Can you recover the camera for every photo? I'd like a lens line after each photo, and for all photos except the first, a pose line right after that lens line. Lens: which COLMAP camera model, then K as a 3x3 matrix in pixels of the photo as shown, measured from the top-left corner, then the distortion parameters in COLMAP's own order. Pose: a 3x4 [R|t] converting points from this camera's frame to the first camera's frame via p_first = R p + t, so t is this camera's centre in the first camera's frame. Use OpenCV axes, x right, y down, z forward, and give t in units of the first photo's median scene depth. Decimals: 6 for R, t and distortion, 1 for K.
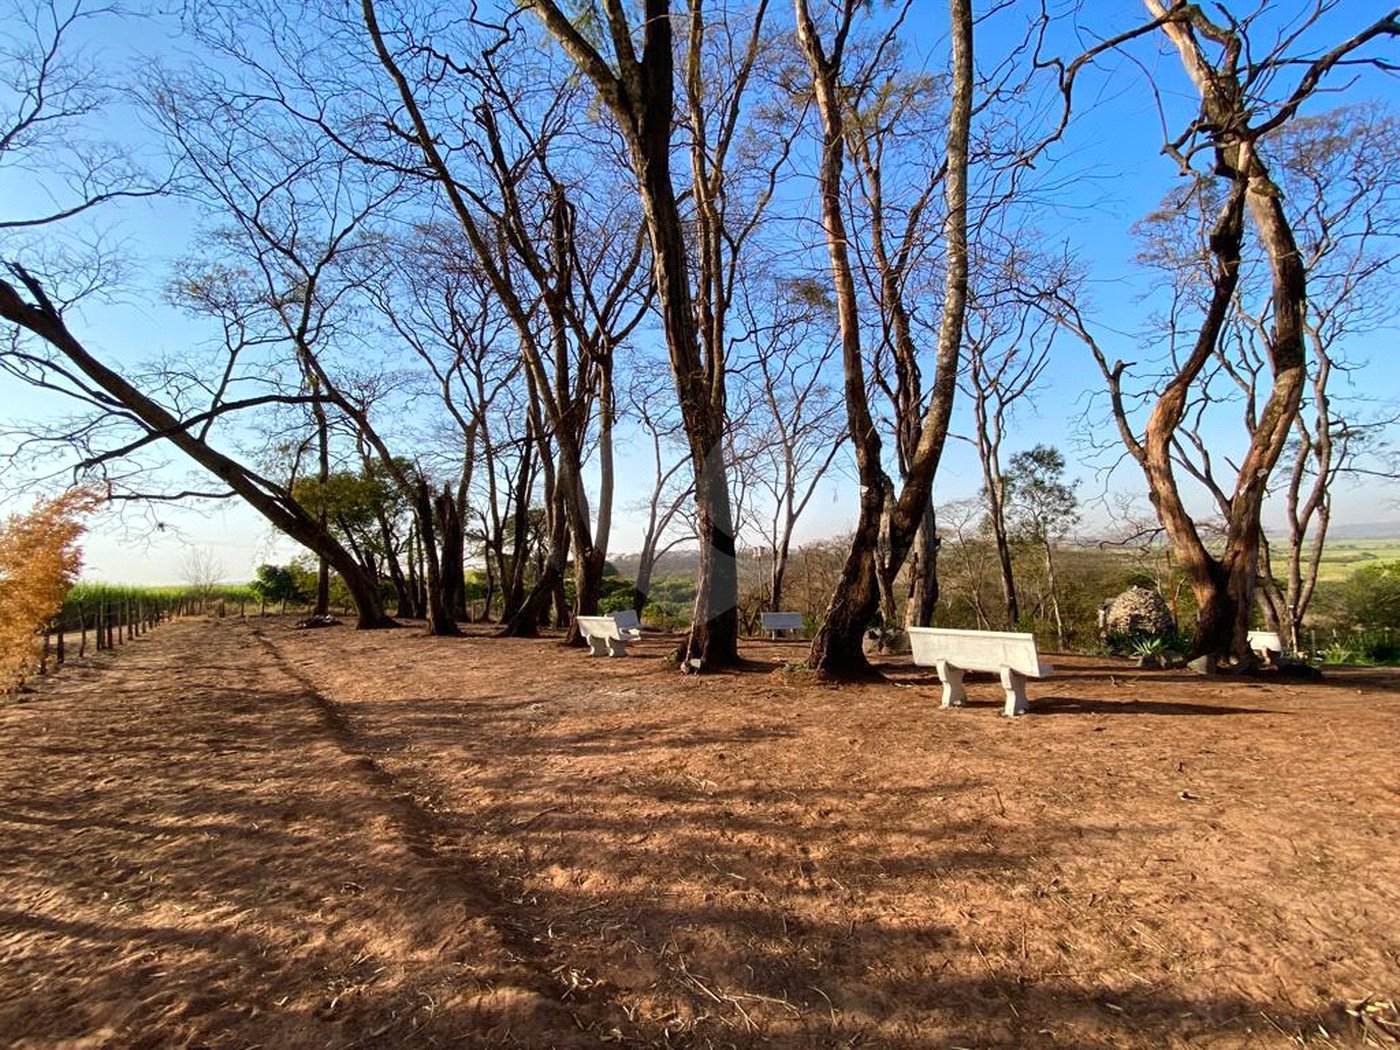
lens RADIAL K [[576.5, 0, 701.6], [0, 576.5, 529.1], [0, 0, 1]] dist [0.012520, -0.015947]
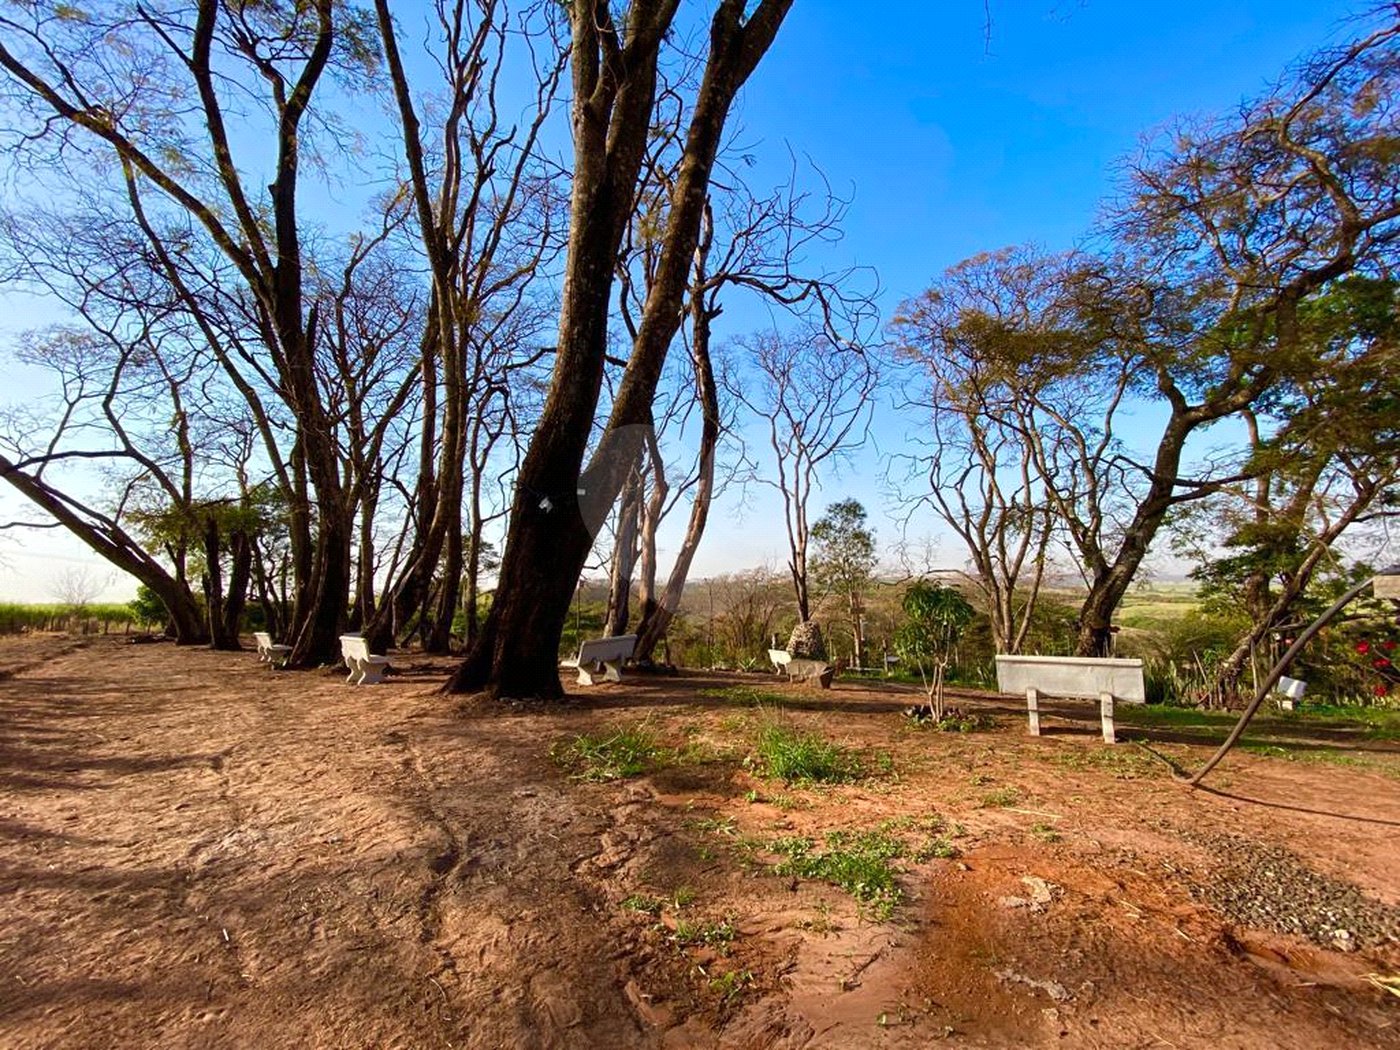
lens RADIAL K [[571.6, 0, 699.1], [0, 571.6, 529.3], [0, 0, 1]] dist [0.036784, -0.028872]
pose [[0.996983, 0.031101, 0.071124, 0.398471], [-0.027429, 0.998268, -0.052043, -0.026404], [-0.072619, 0.049936, 0.996109, -0.247981]]
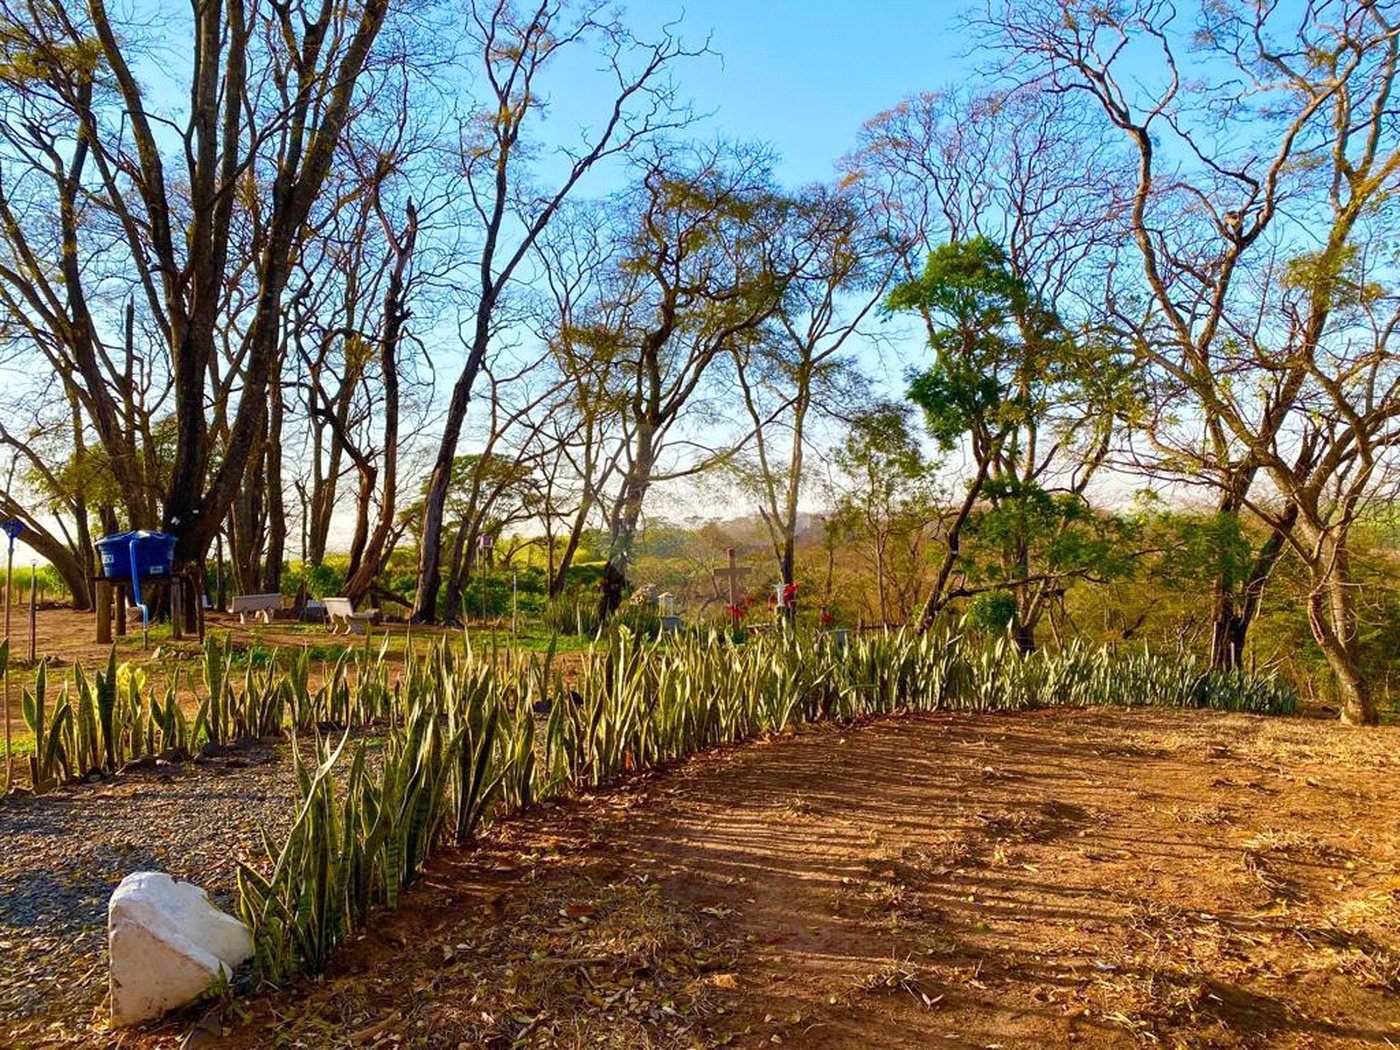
lens RADIAL K [[1083.1, 0, 700.0], [0, 1083.1, 525.0], [0, 0, 1]] dist [0.028599, -0.002359]
pose [[0.983926, 0.002463, -0.178562, 1.190353], [0.007091, 0.998577, 0.052848, -0.120515], [0.178438, -0.053264, 0.982508, -1.050179]]
